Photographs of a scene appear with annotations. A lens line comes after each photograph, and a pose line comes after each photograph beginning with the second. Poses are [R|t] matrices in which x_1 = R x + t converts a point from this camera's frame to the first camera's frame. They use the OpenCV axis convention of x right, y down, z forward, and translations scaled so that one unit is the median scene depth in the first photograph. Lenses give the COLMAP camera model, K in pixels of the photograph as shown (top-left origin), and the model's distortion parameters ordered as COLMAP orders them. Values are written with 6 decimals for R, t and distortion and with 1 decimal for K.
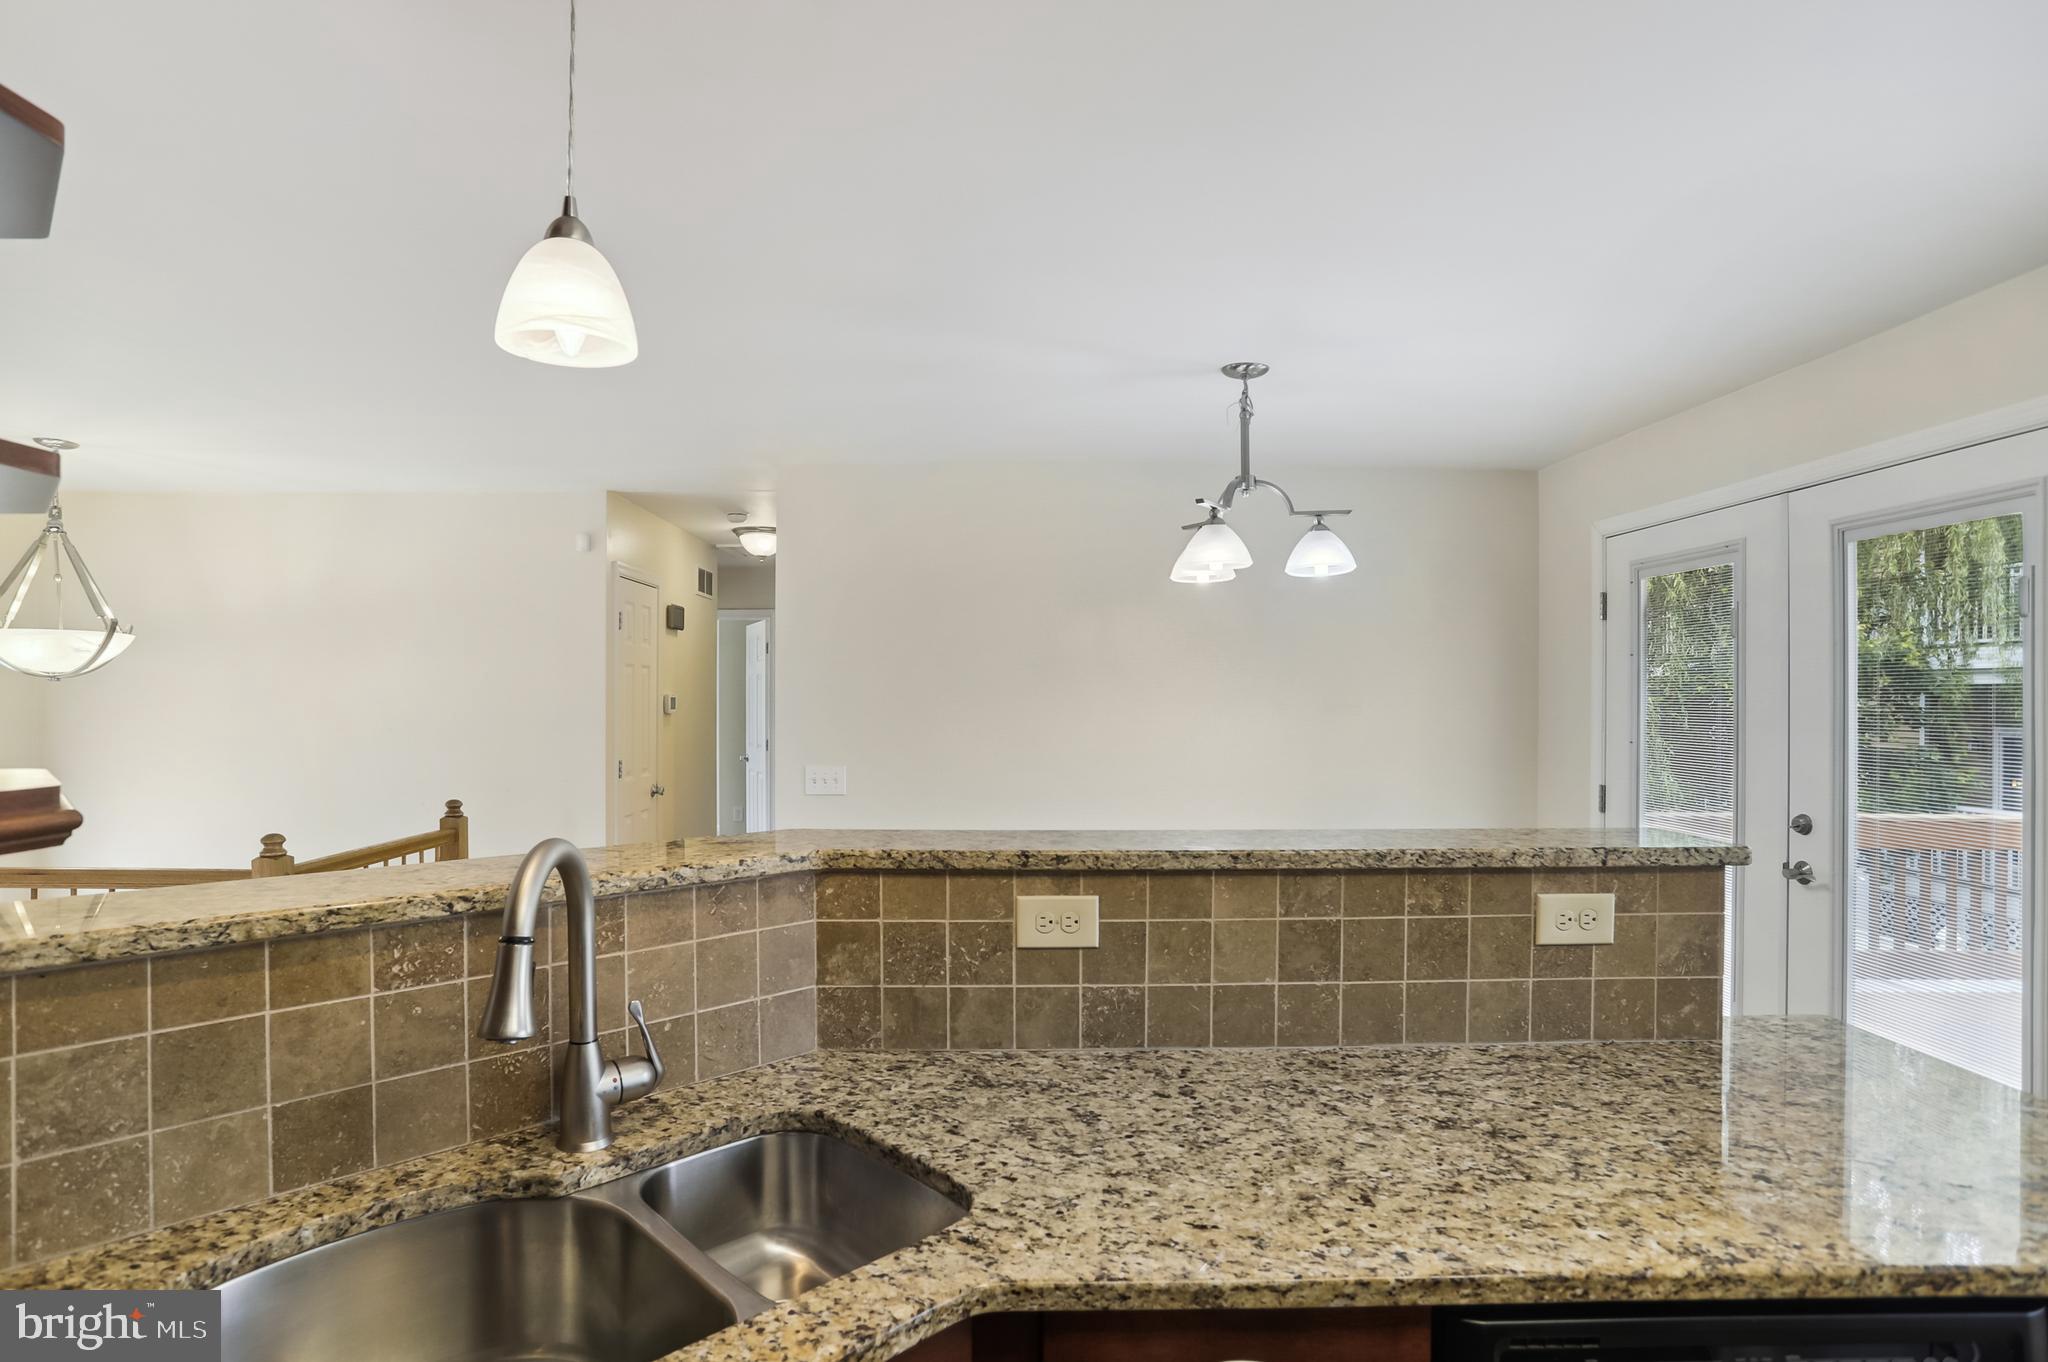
lens RADIAL K [[1043.3, 0, 999.2], [0, 1043.3, 689.5], [0, 0, 1]] dist [-0.060240, 0.027228]
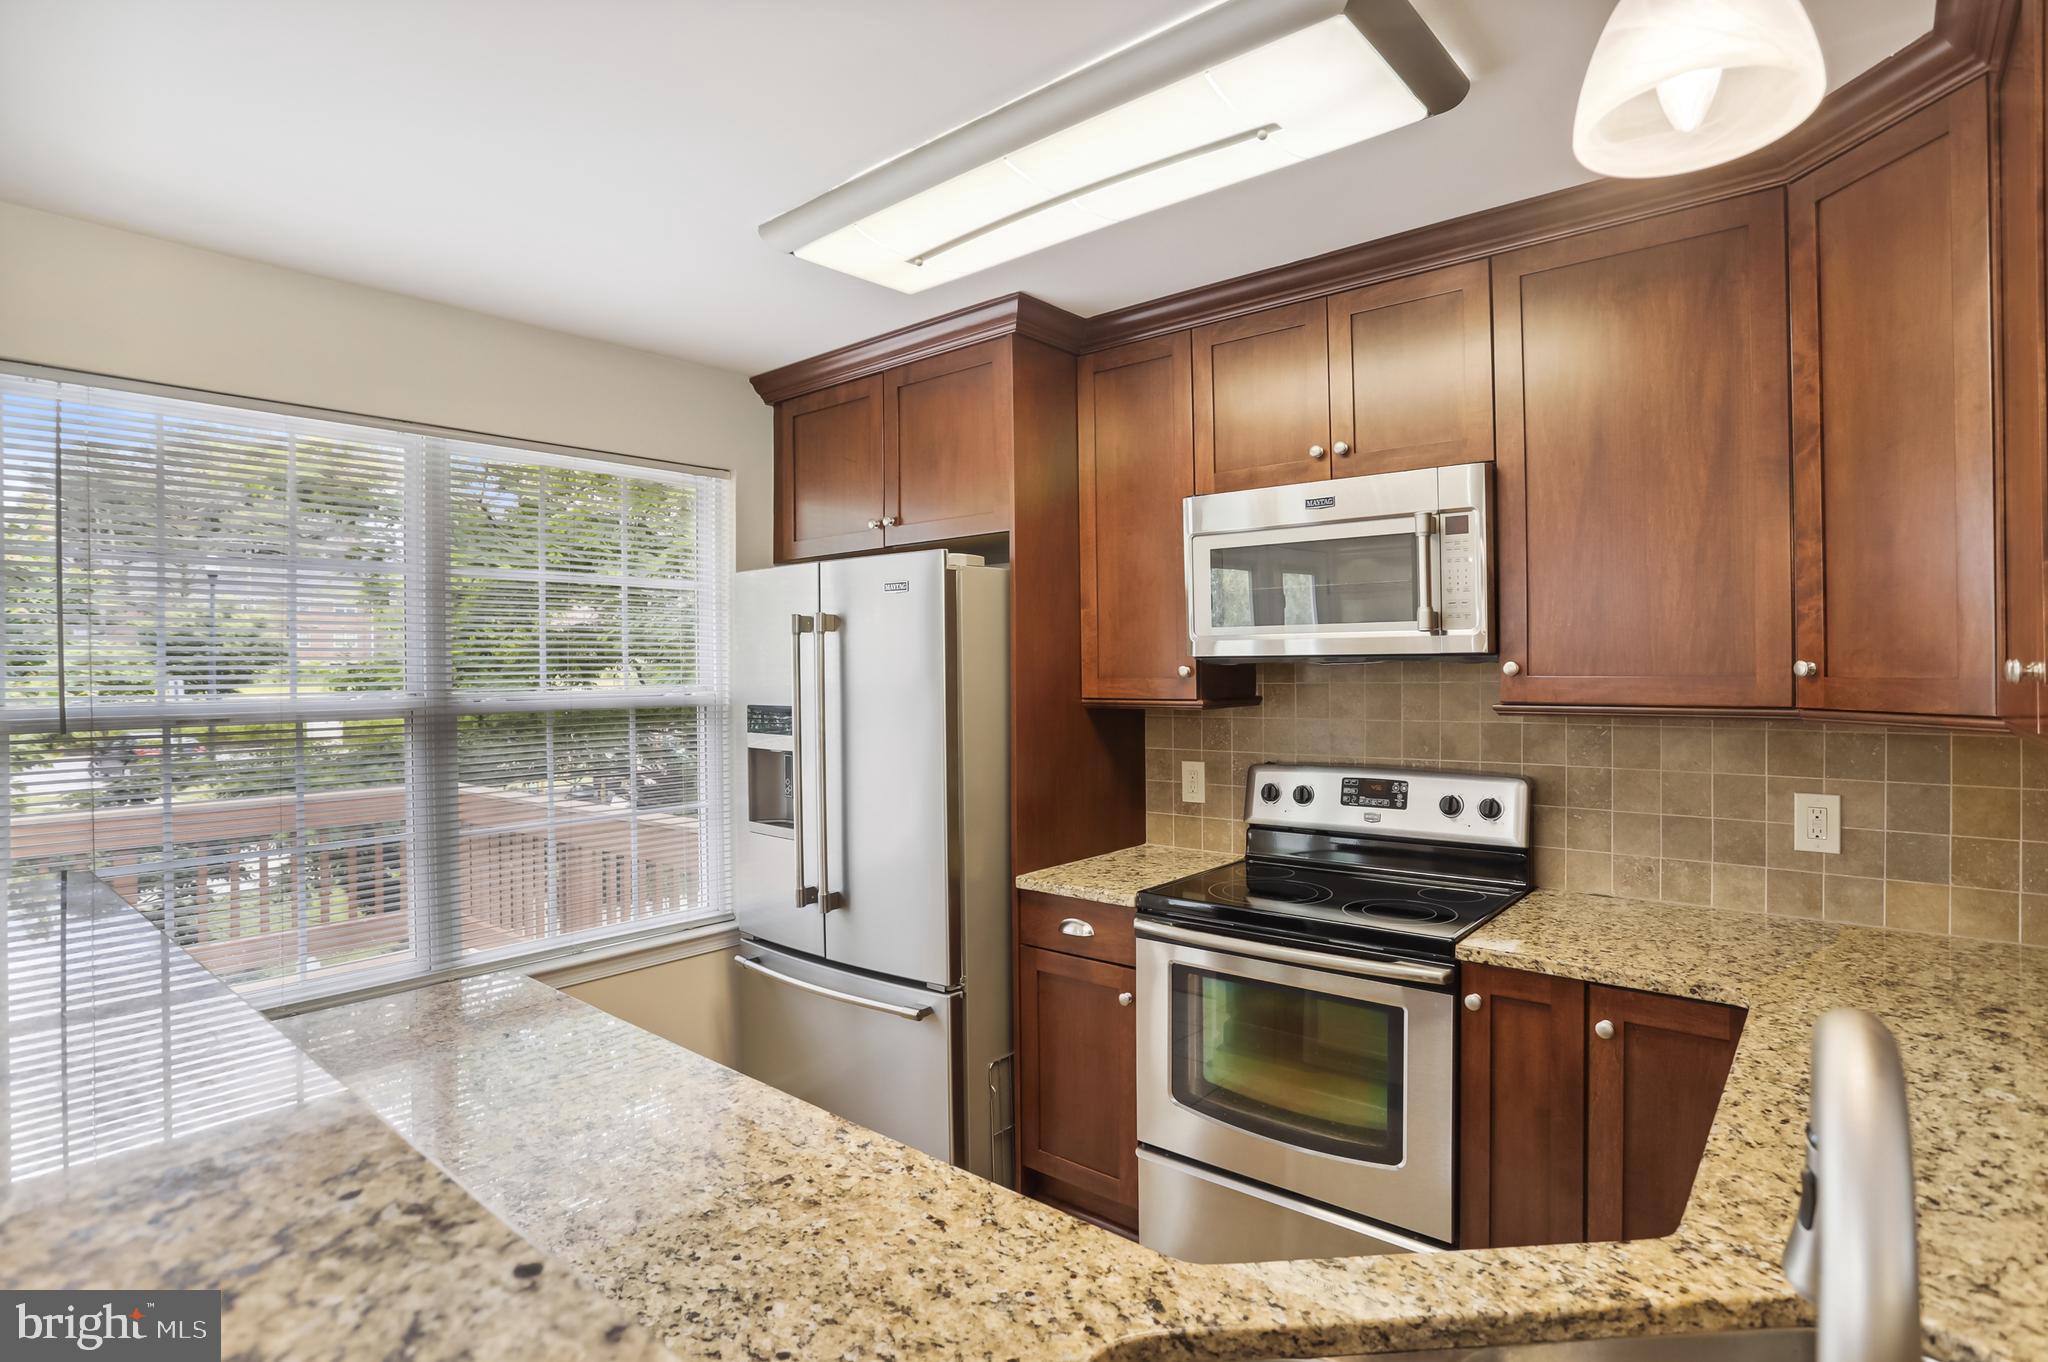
lens RADIAL K [[1026.8, 0, 1017.5], [0, 1026.8, 664.8], [0, 0, 1]] dist [-0.072237, 0.034558]
pose [[-0.756031, 0.007338, 0.654494, -0.320717], [0.003938, 0.999970, -0.006662, 0.002421], [-0.654523, -0.002459, -0.756038, 1.106561]]
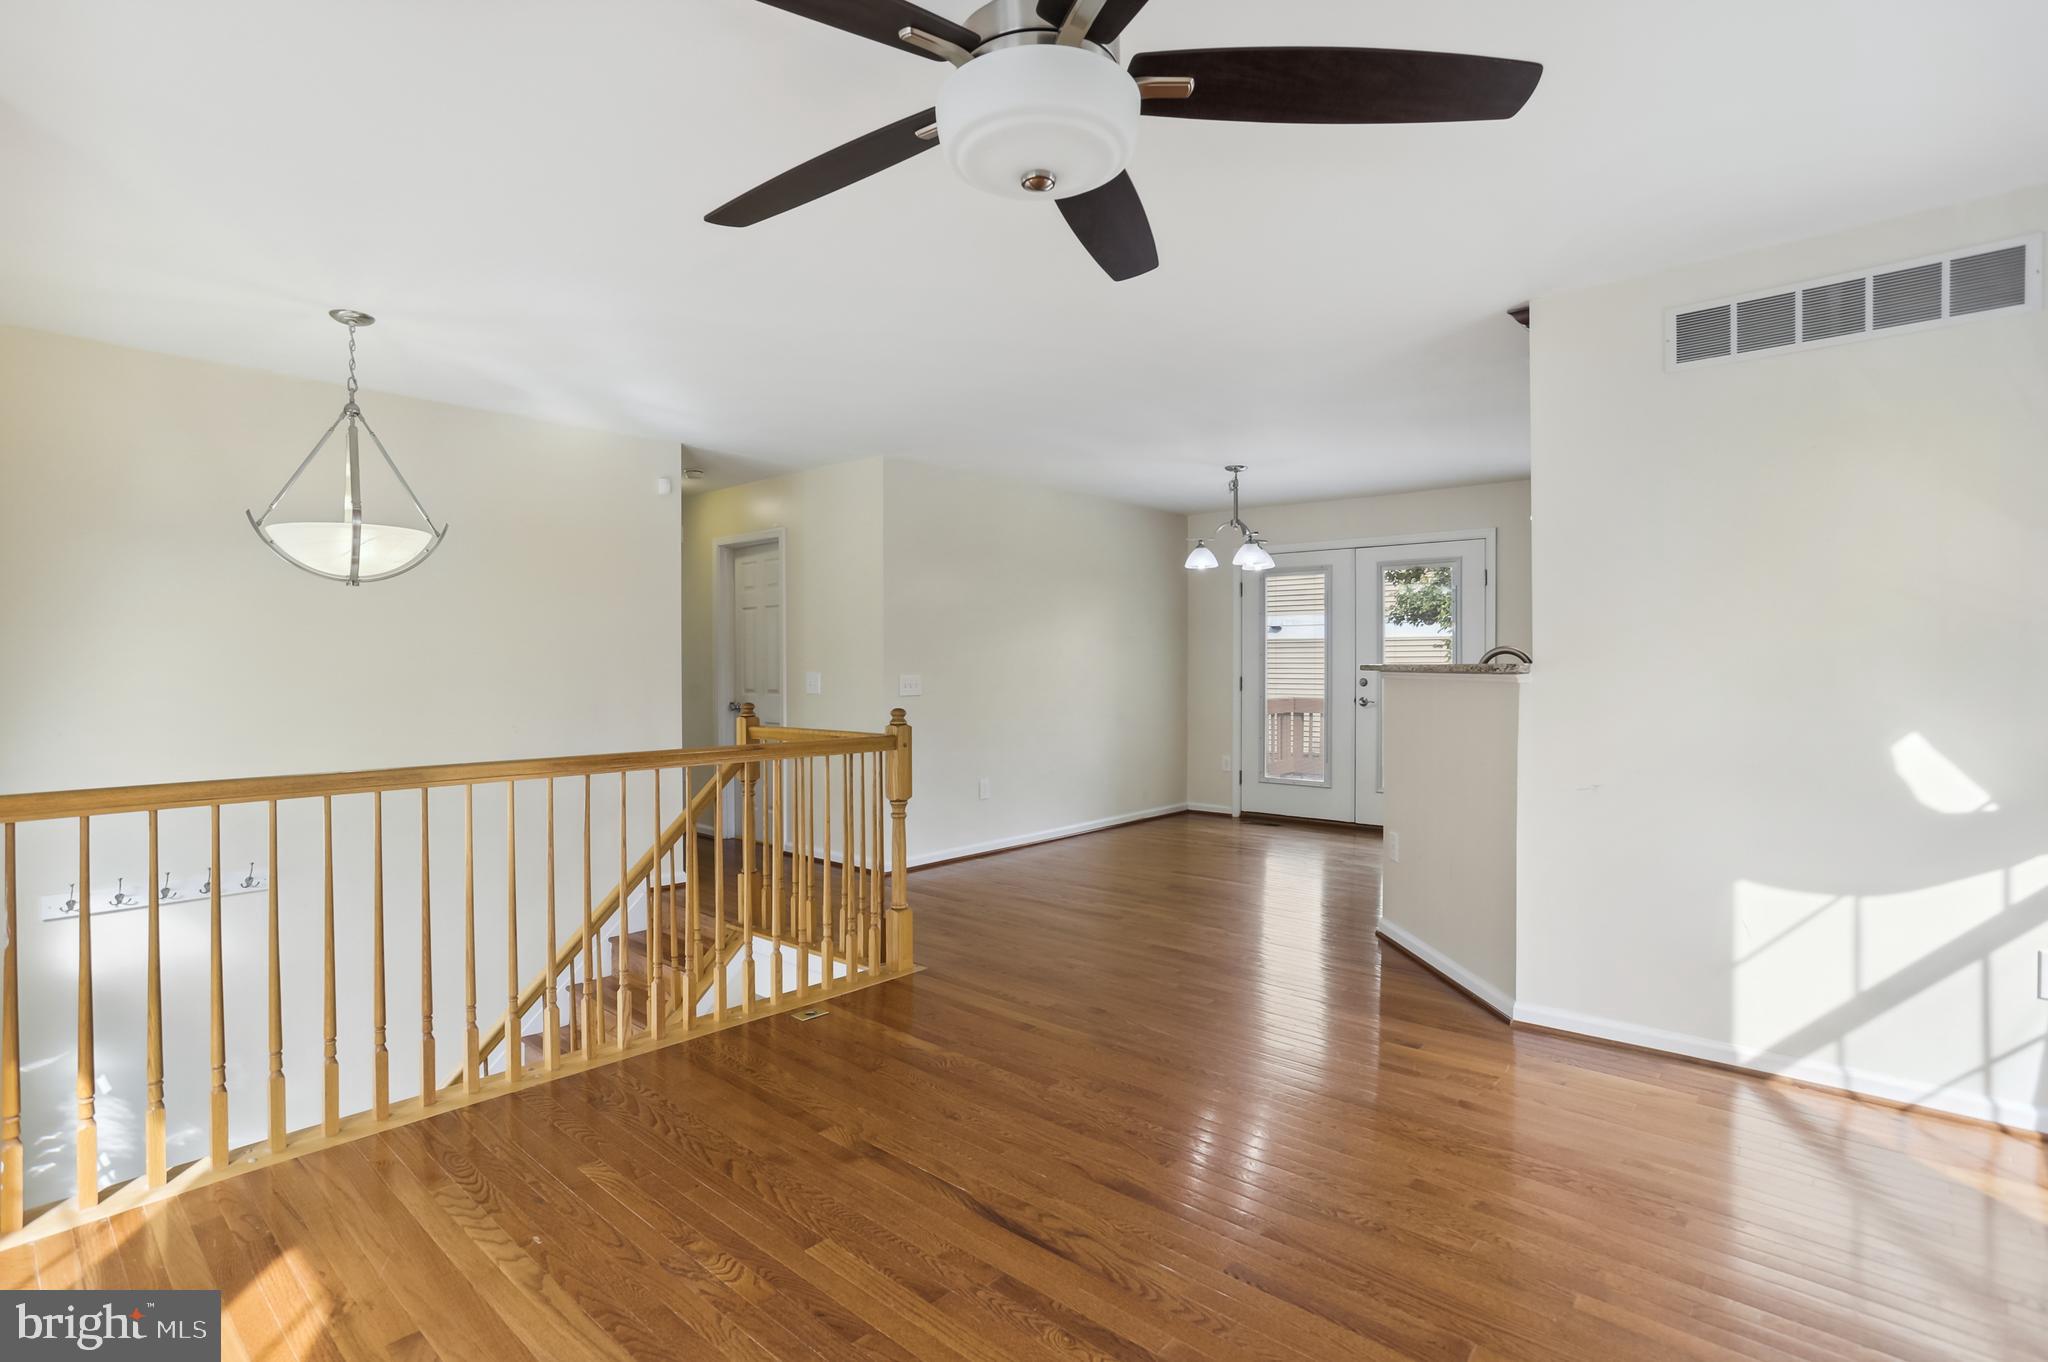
lens RADIAL K [[1026.8, 0, 1017.5], [0, 1026.8, 664.8], [0, 0, 1]] dist [-0.072237, 0.034558]
pose [[0.668365, -0.005692, 0.743811, -3.040121], [-0.001467, 0.999959, 0.008971, 0.128558], [-0.743832, -0.007087, 0.668329, -0.083646]]
